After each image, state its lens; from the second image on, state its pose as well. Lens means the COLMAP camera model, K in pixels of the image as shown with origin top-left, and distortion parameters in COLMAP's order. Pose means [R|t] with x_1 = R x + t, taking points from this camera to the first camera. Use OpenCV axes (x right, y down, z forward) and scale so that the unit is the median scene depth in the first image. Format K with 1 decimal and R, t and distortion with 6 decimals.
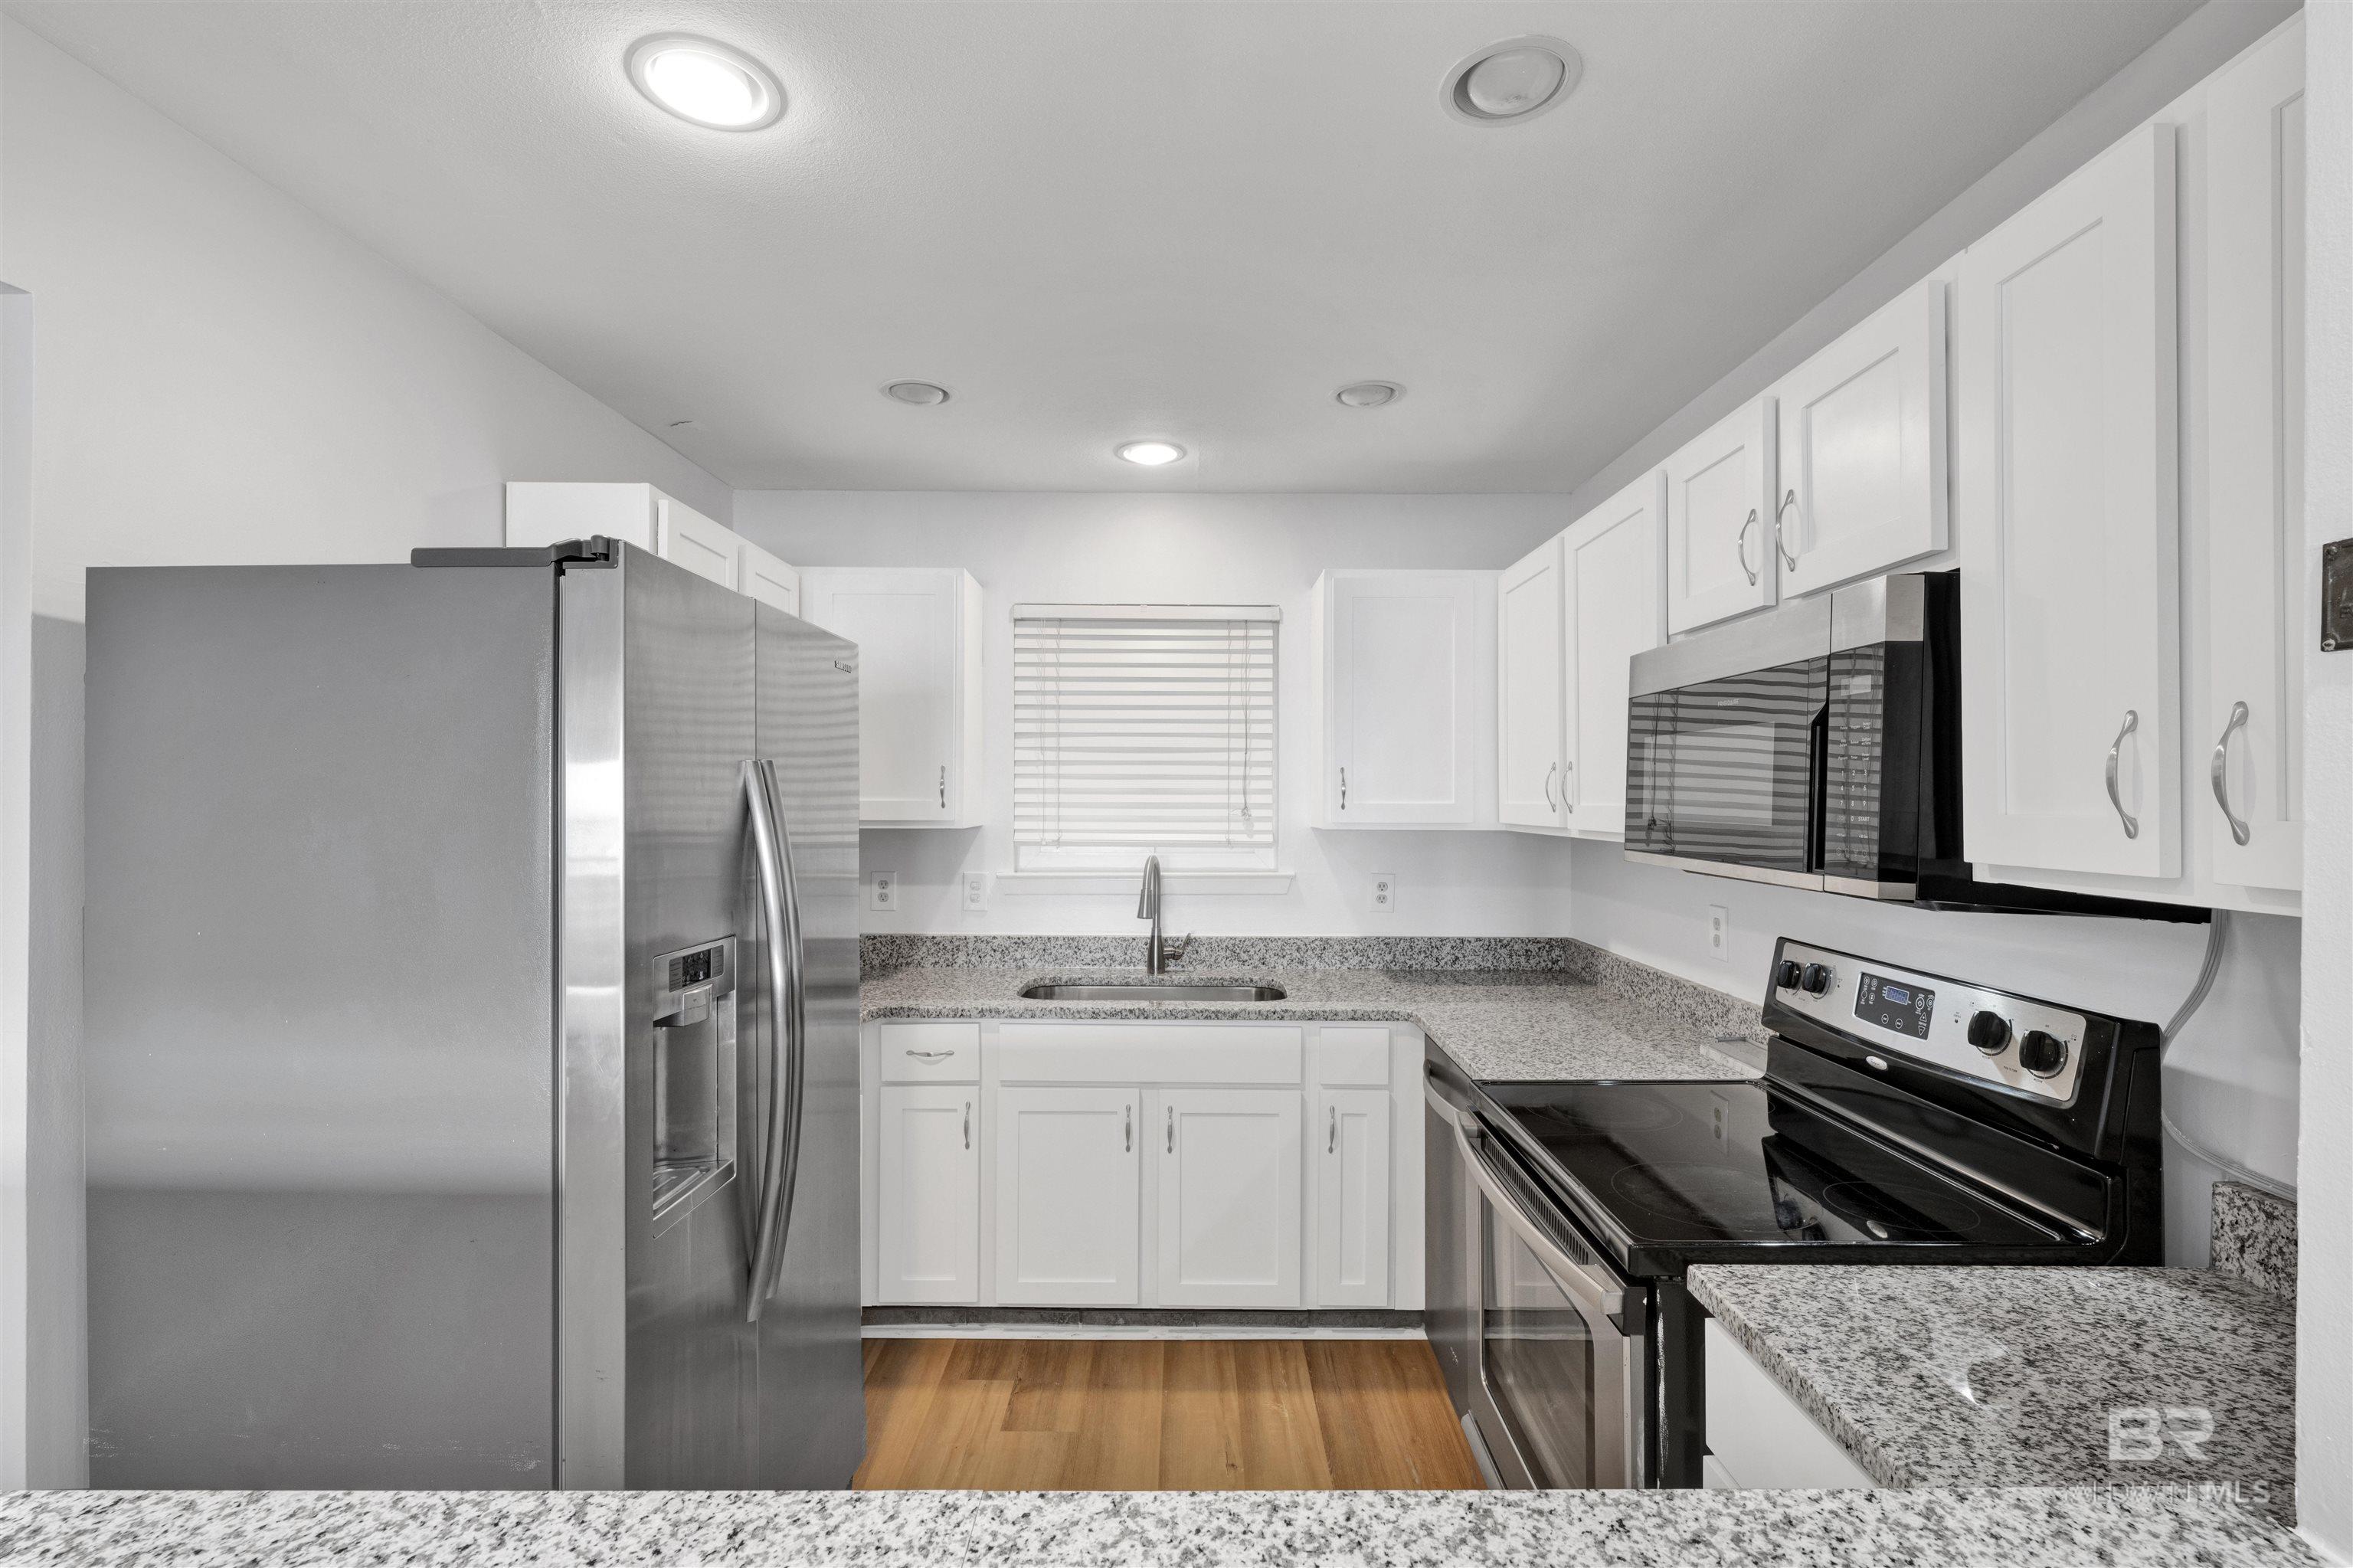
lens RADIAL K [[1052.8, 0, 1178.9], [0, 1052.8, 791.5], [0, 0, 1]] dist [0.001812, 0.000809]
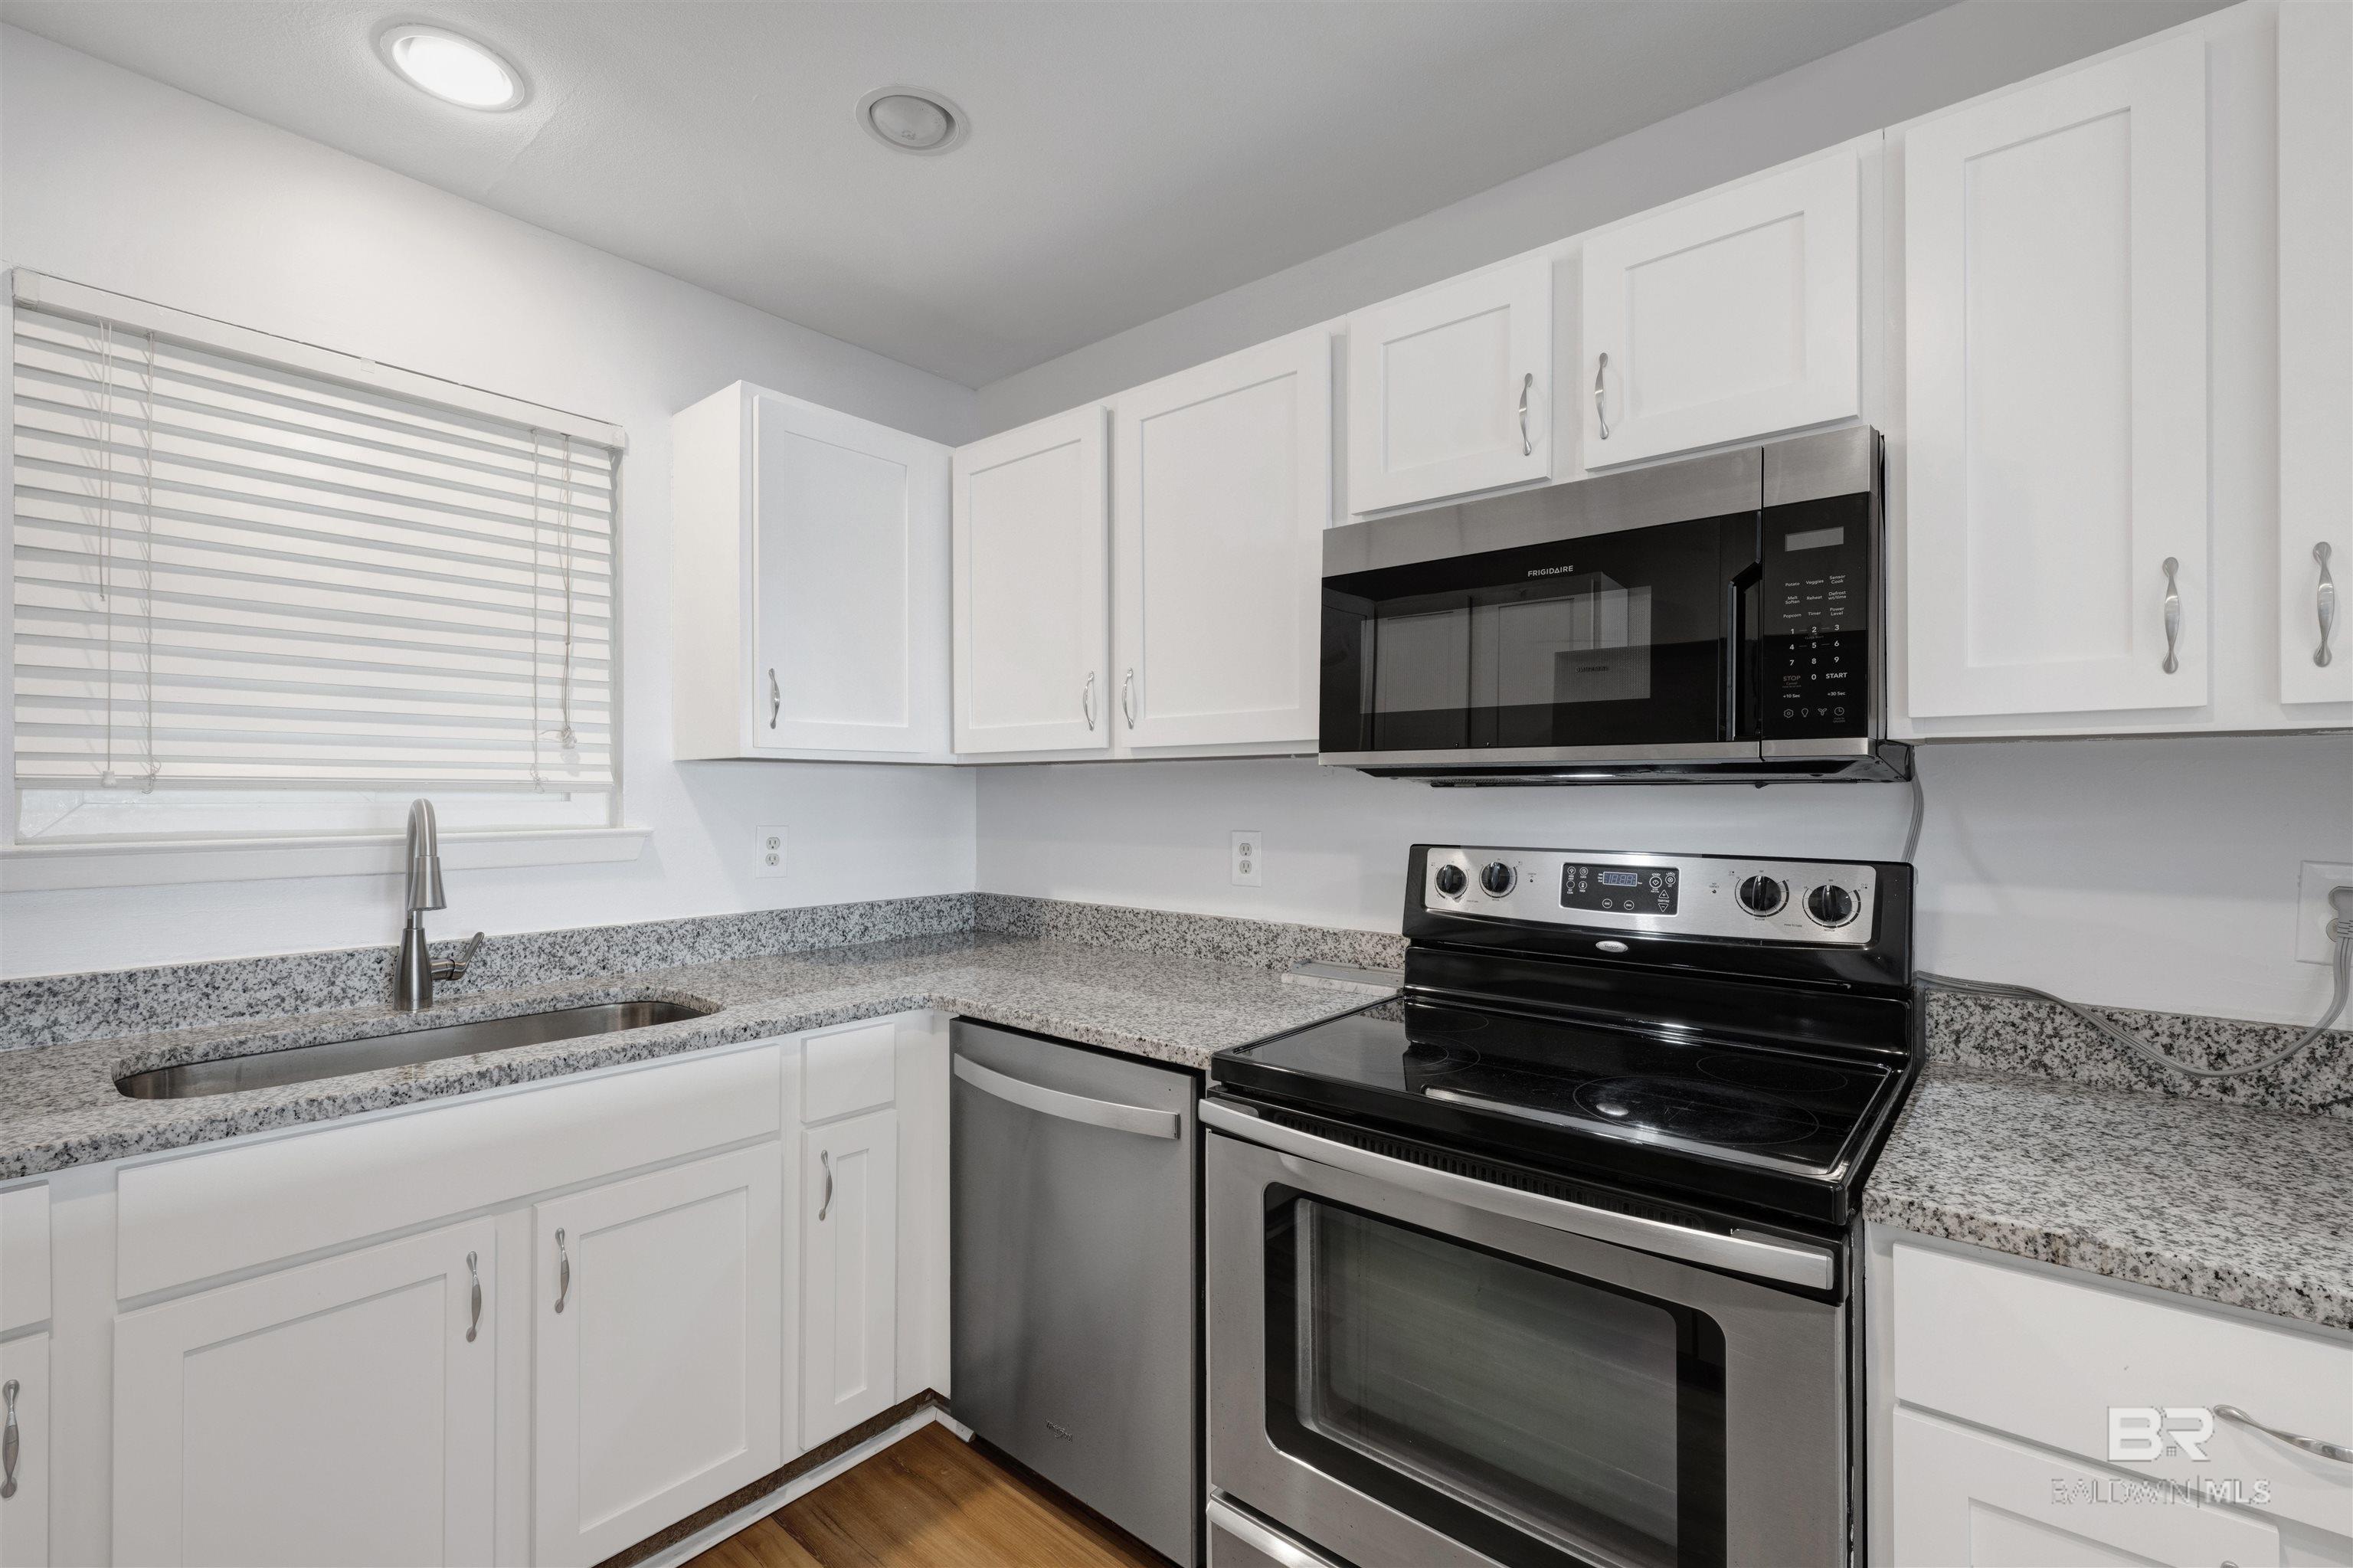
lens RADIAL K [[1023.0, 0, 1191.6], [0, 1023.0, 786.0], [0, 0, 1]] dist [0.003016, 0.000973]
pose [[0.648354, 0.001281, 0.761338, -0.170838], [-0.004937, 0.999985, 0.002523, 0.048648], [-0.761323, -0.005395, 0.648350, 0.319922]]
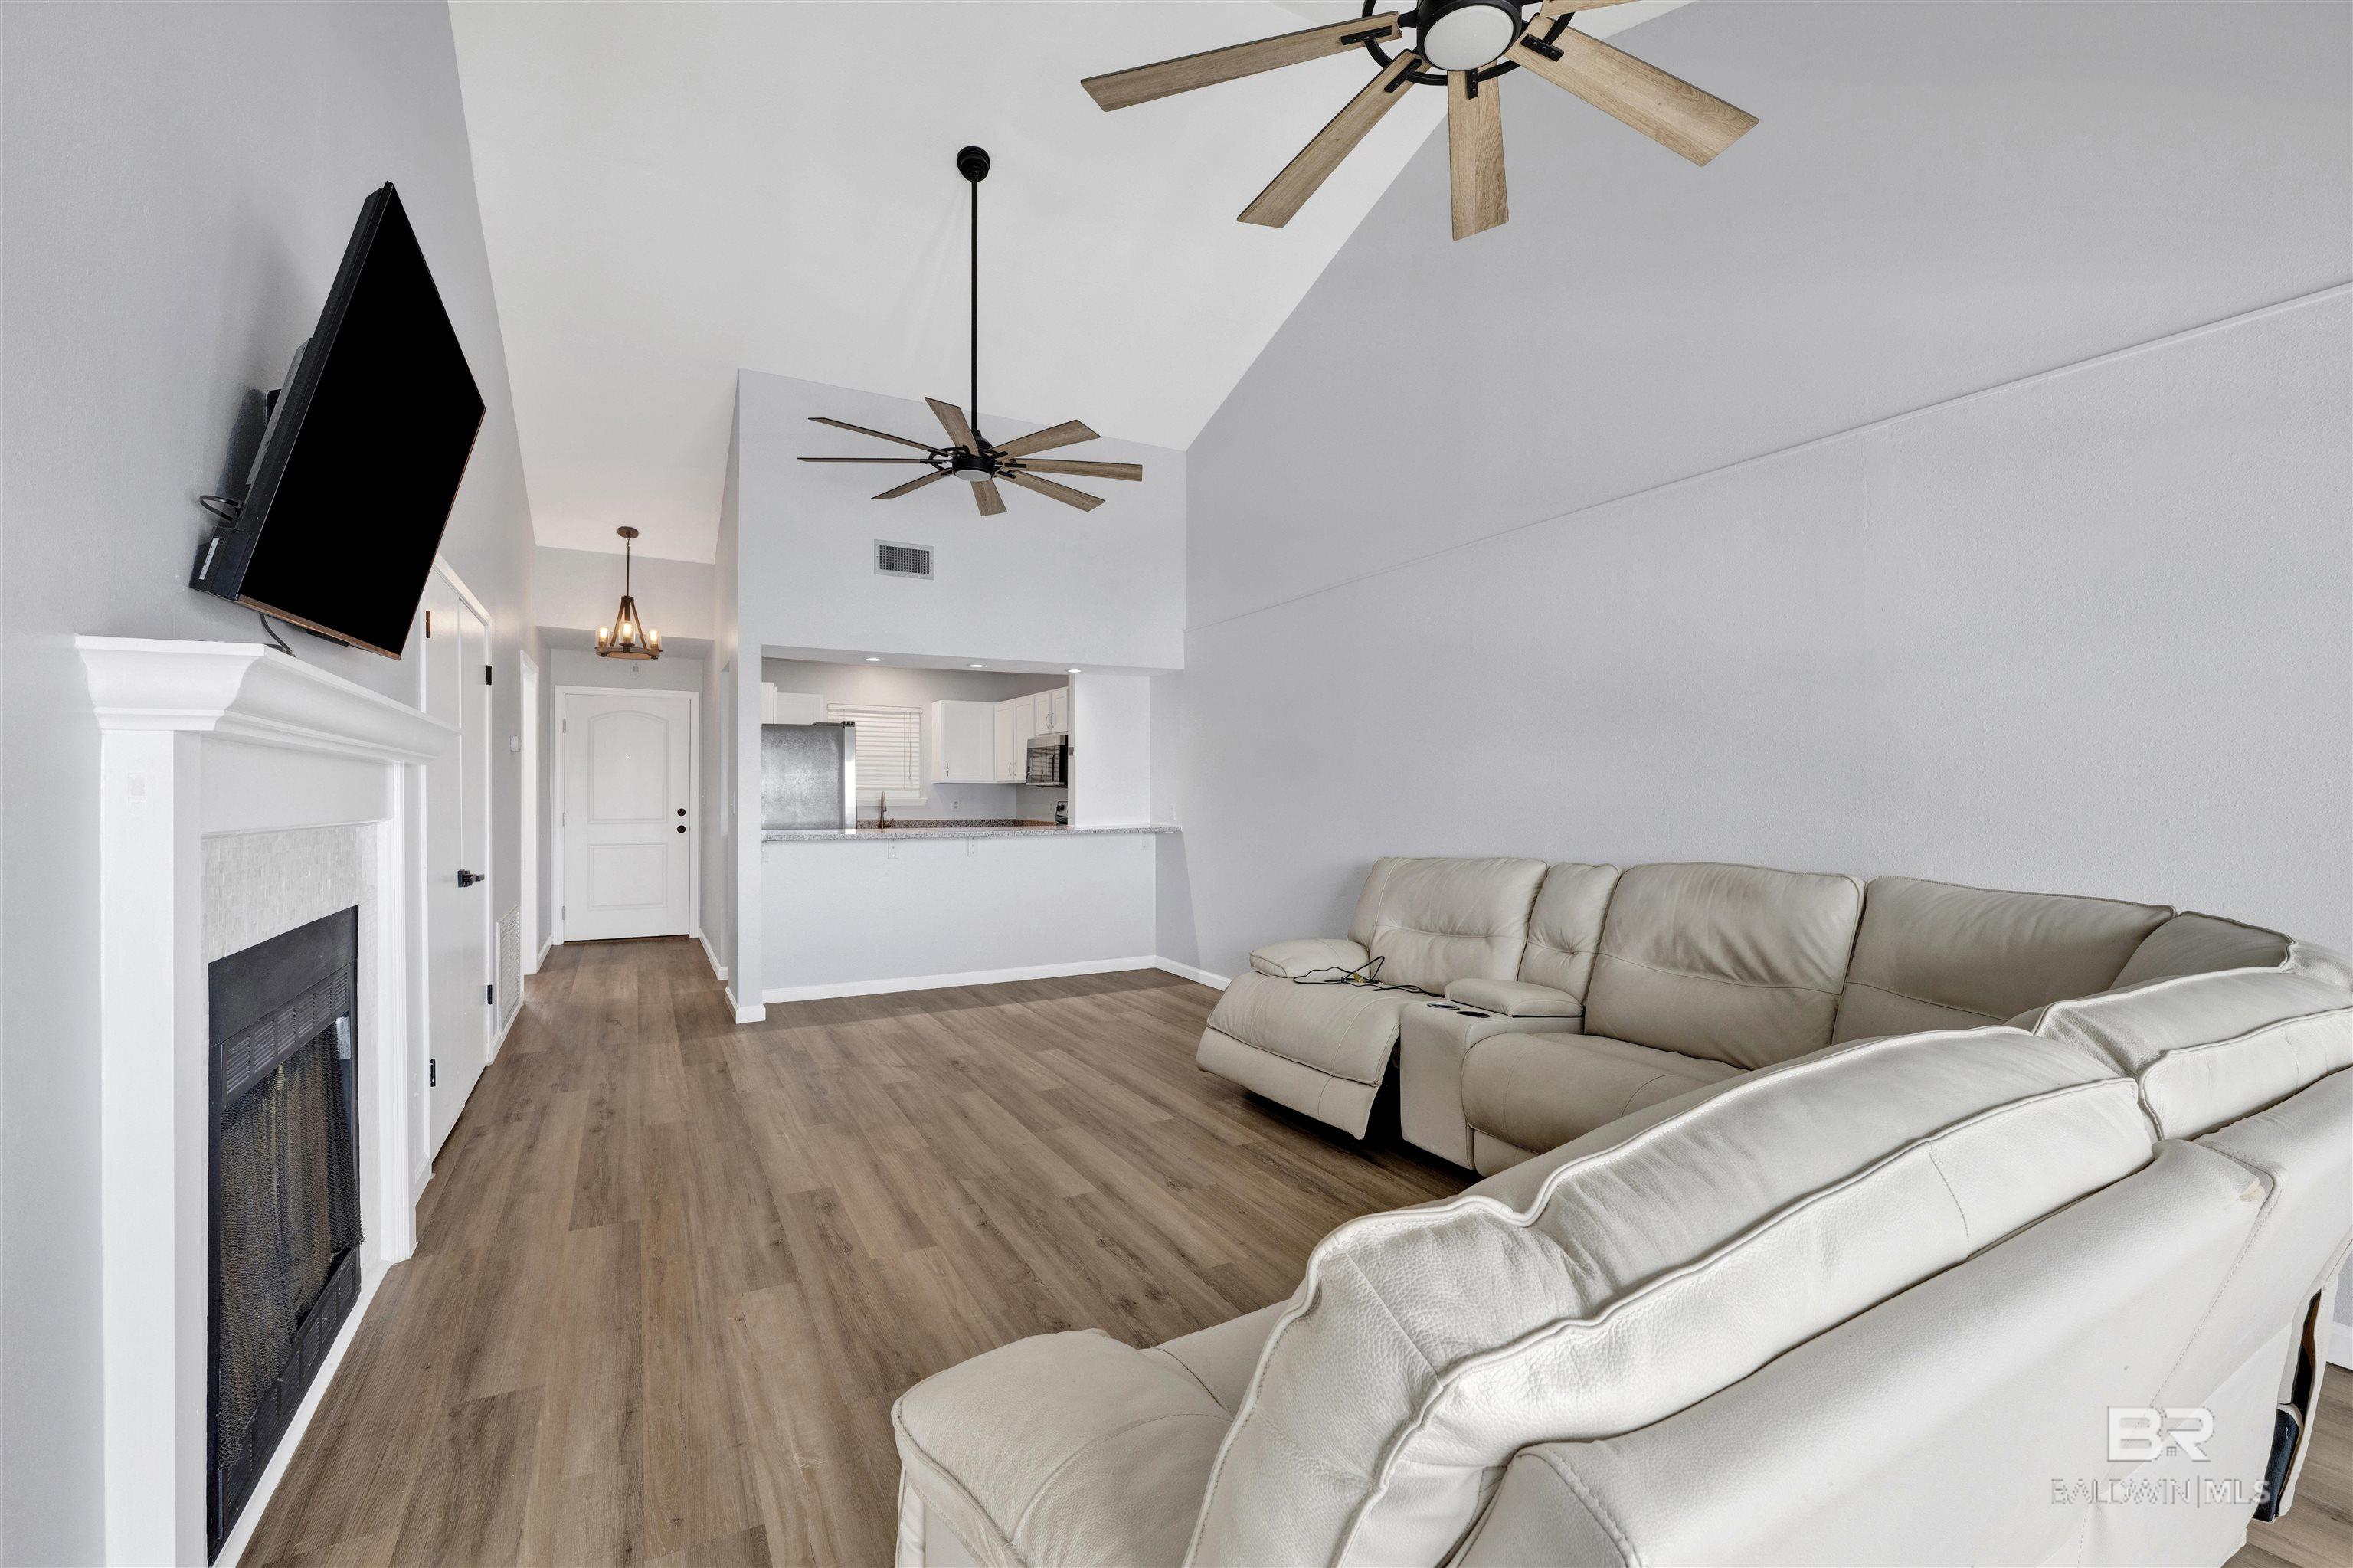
lens RADIAL K [[1023.0, 0, 1168.8], [0, 1023.0, 789.2], [0, 0, 1]] dist [0.003016, 0.000973]
pose [[0.879847, -0.000394, 0.475256, -0.673621], [-0.002199, 0.999986, 0.004899, 0.036536], [-0.475251, -0.005356, 0.879834, -1.886749]]
